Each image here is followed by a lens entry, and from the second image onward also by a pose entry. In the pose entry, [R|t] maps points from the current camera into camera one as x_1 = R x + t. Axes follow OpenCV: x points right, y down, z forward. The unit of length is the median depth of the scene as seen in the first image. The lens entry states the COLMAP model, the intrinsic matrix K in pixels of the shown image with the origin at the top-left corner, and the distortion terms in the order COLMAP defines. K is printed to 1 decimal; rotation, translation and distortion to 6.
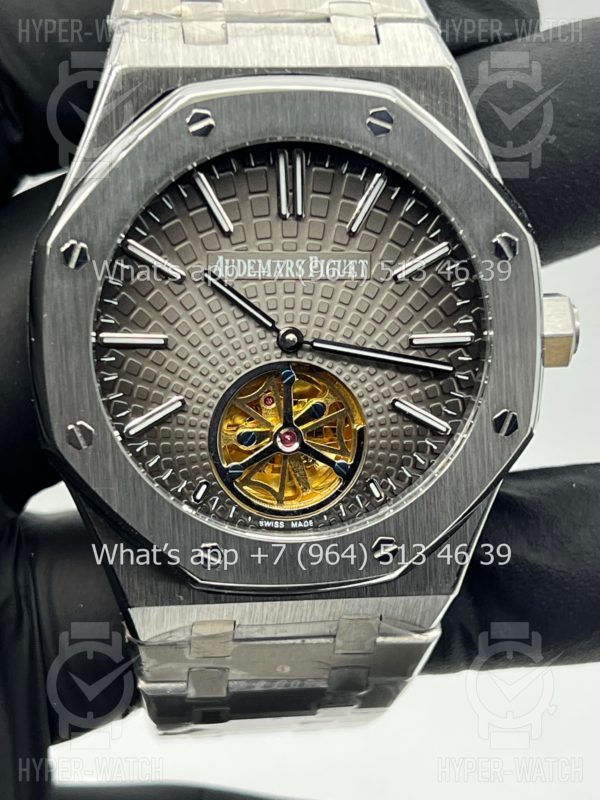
lens RADIAL K [[1824.4, 0, 294.9], [0, 1824.4, 405.0], [0, 0, 1]] dist [0.132286, 0.000000]
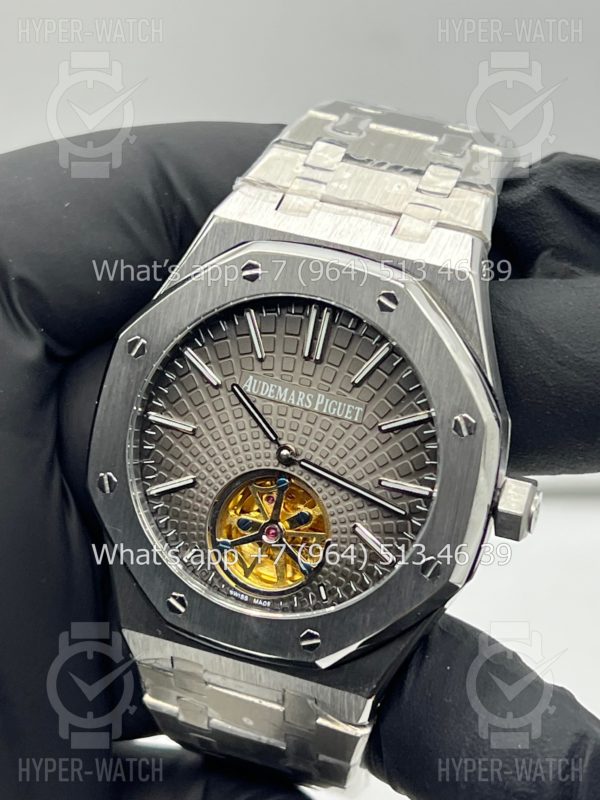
lens RADIAL K [[1824.4, 0, 297.6], [0, 1824.4, 382.3], [0, 0, 1]] dist [0.132286, 0.000000]
pose [[0.895939, 0.239673, -0.373966, 0.455972], [-0.269278, 0.962651, -0.028170, -0.050029], [0.353246, 0.125939, 0.927015, -0.153547]]
